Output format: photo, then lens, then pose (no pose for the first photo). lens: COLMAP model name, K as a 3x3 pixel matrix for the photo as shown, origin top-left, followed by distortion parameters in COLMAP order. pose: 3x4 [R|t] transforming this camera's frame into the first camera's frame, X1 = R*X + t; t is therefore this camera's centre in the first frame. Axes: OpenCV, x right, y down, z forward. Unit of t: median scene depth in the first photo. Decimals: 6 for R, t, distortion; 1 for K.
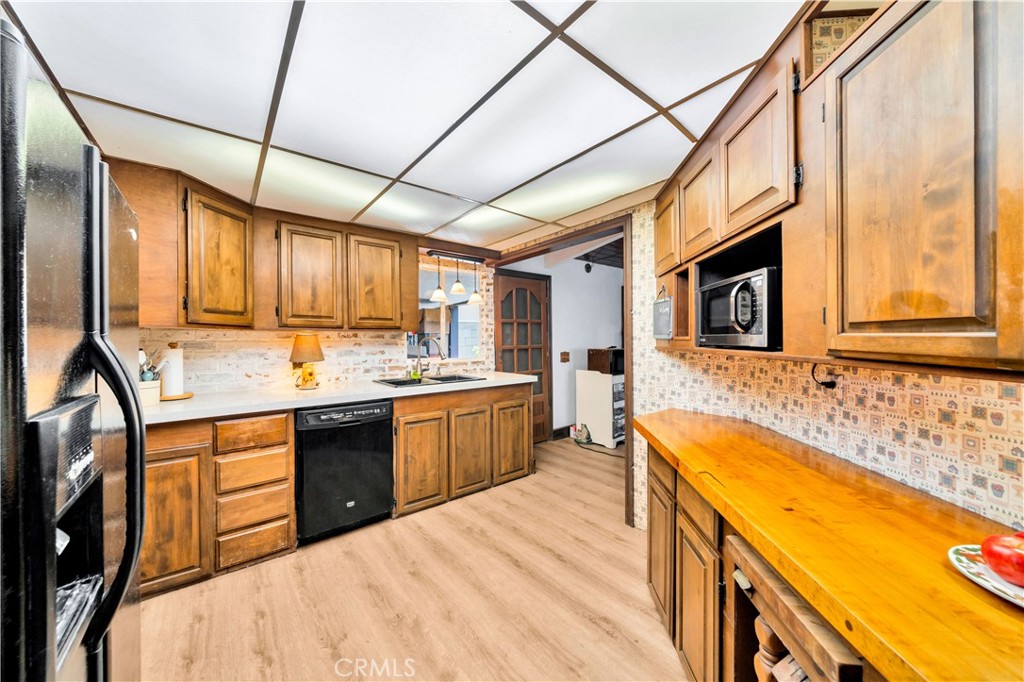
lens RADIAL K [[354.8, 0, 494.8], [0, 354.8, 340.3], [0, 0, 1]] dist [-0.002052, -0.000045]
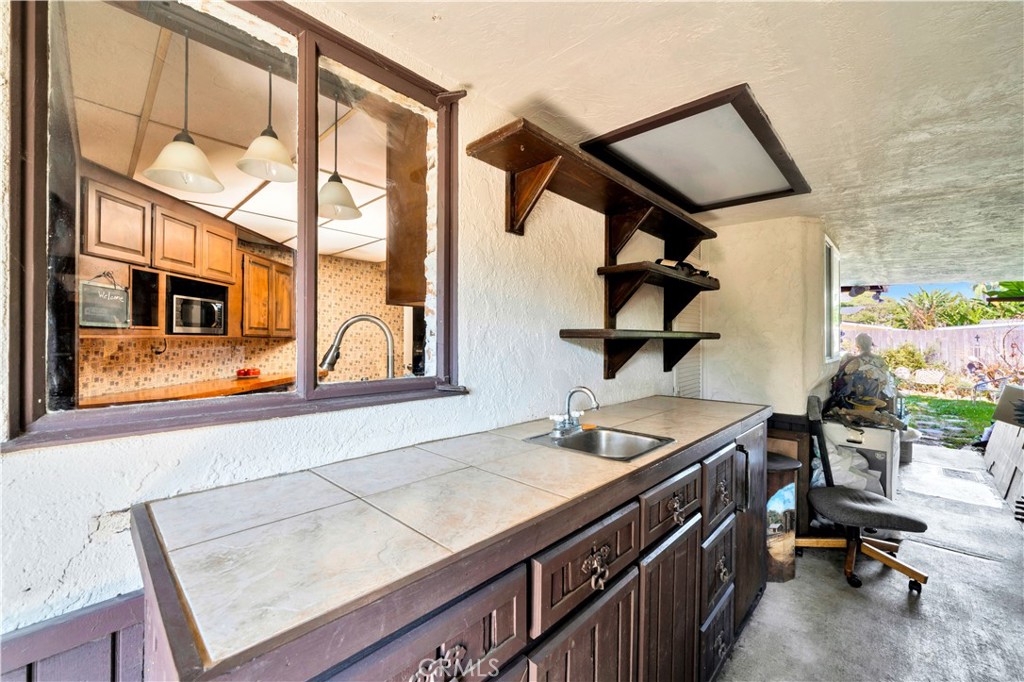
lens RADIAL K [[413.0, 0, 509.2], [0, 413.0, 335.9], [0, 0, 1]] dist [0.000752, 0.000154]
pose [[-0.987898, 0.000220, -0.155103, -0.552057], [0.000632, 0.999996, -0.002608, 0.030870], [0.155102, -0.002674, -0.987895, 3.014917]]
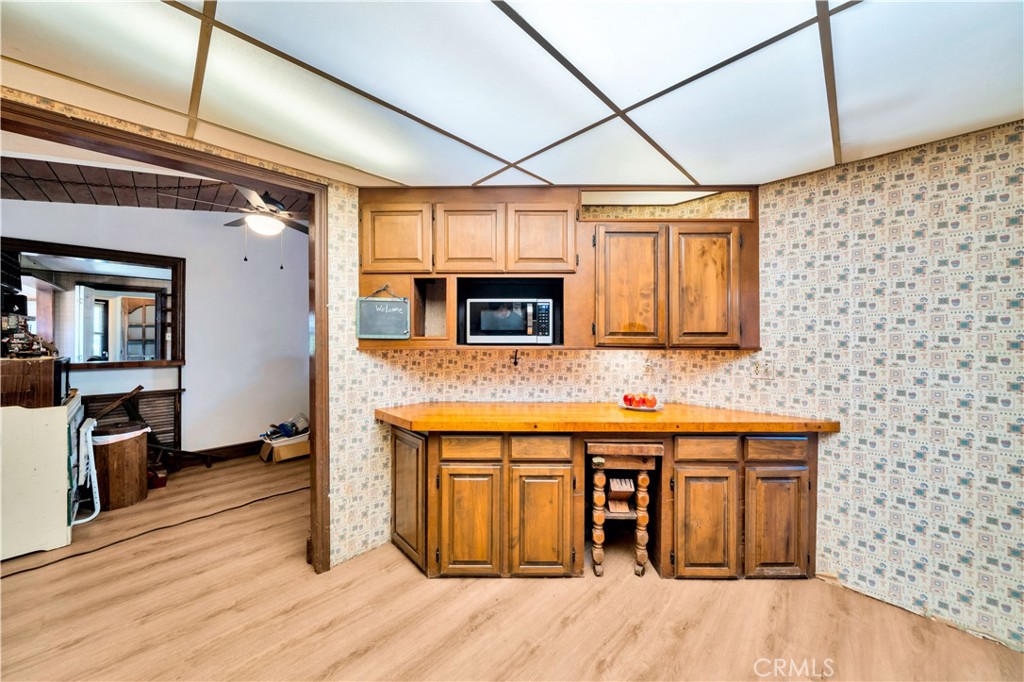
lens RADIAL K [[354.8, 0, 510.6], [0, 354.8, 334.4], [0, 0, 1]] dist [-0.002052, -0.000045]
pose [[-0.124825, 0.013037, 0.992093, -0.726848], [0.004867, 0.999910, -0.012527, -0.002927], [-0.992167, 0.003265, -0.124877, 1.041315]]
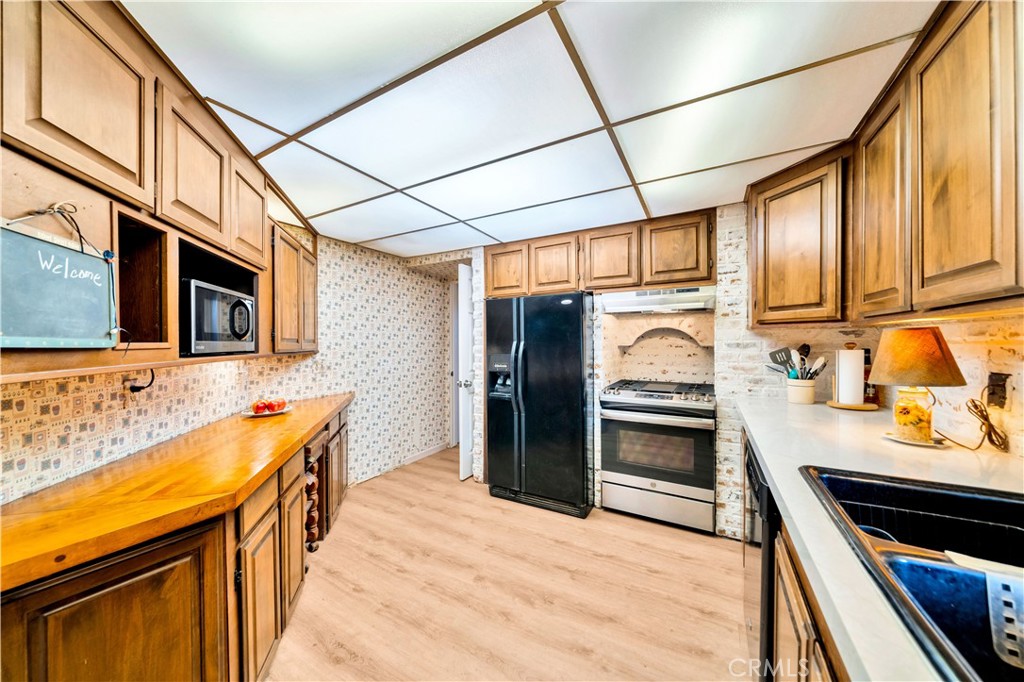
lens RADIAL K [[354.8, 0, 507.8], [0, 354.8, 344.2], [0, 0, 1]] dist [-0.002052, -0.000045]
pose [[-0.922118, 0.013389, -0.386678, 0.258083], [0.009613, 0.999885, 0.011697, -0.011106], [0.386790, 0.007068, -0.922141, 2.025015]]
